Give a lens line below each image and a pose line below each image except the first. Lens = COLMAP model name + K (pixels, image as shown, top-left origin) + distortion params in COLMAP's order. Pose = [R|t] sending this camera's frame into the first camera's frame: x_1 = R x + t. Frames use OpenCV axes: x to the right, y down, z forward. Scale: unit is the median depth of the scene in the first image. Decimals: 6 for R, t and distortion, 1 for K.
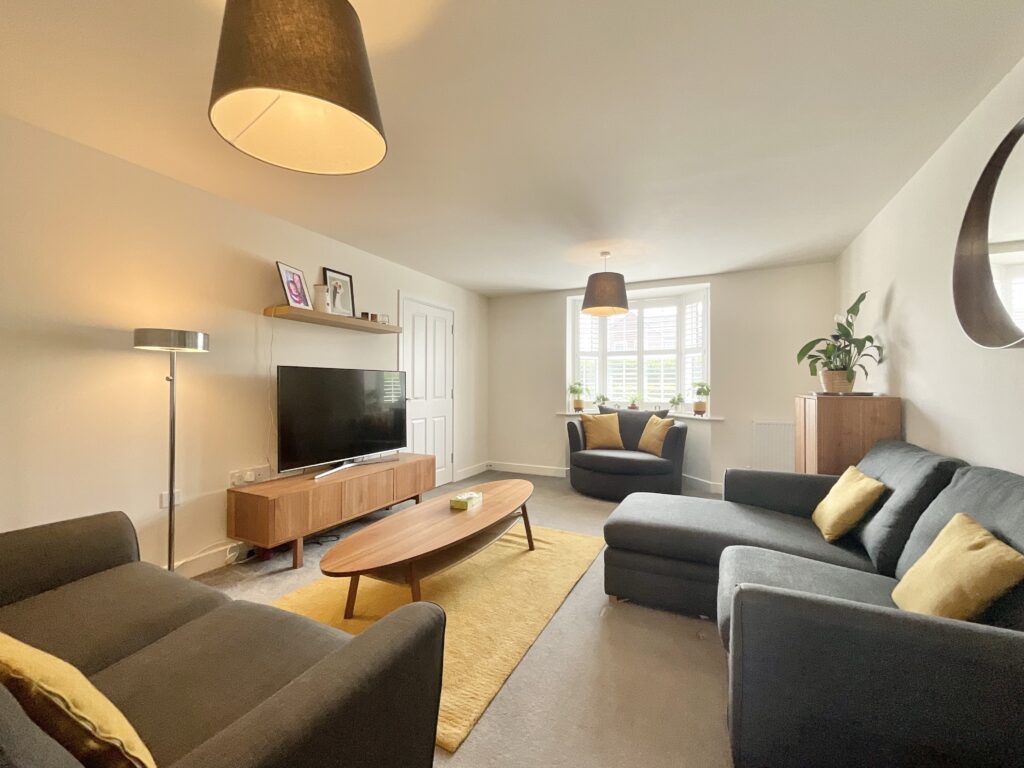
lens RADIAL K [[417.6, 0, 510.7], [0, 417.6, 383.3], [0, 0, 1]] dist [-0.000366, -0.000017]
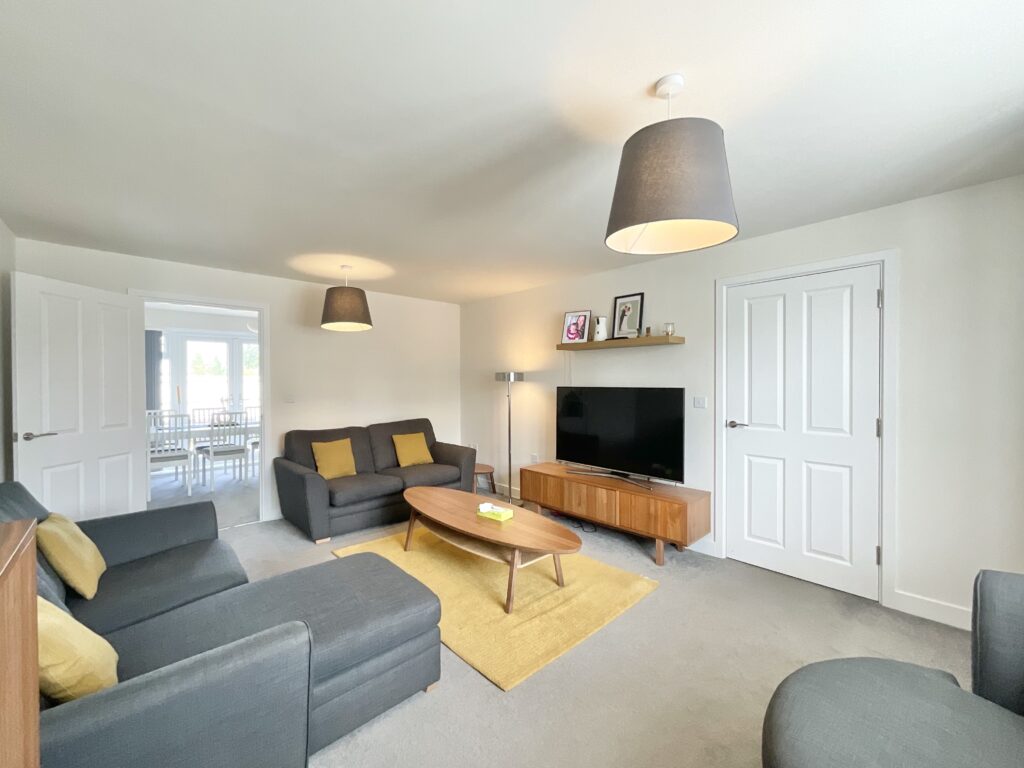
lens RADIAL K [[417.6, 0, 513.2], [0, 417.6, 386.0], [0, 0, 1]] dist [-0.000366, -0.000017]
pose [[-0.360177, 0.015056, -0.932762, 0.683298], [0.014398, 0.999840, 0.010579, -0.051011], [0.932773, -0.009619, -0.360337, 1.099610]]
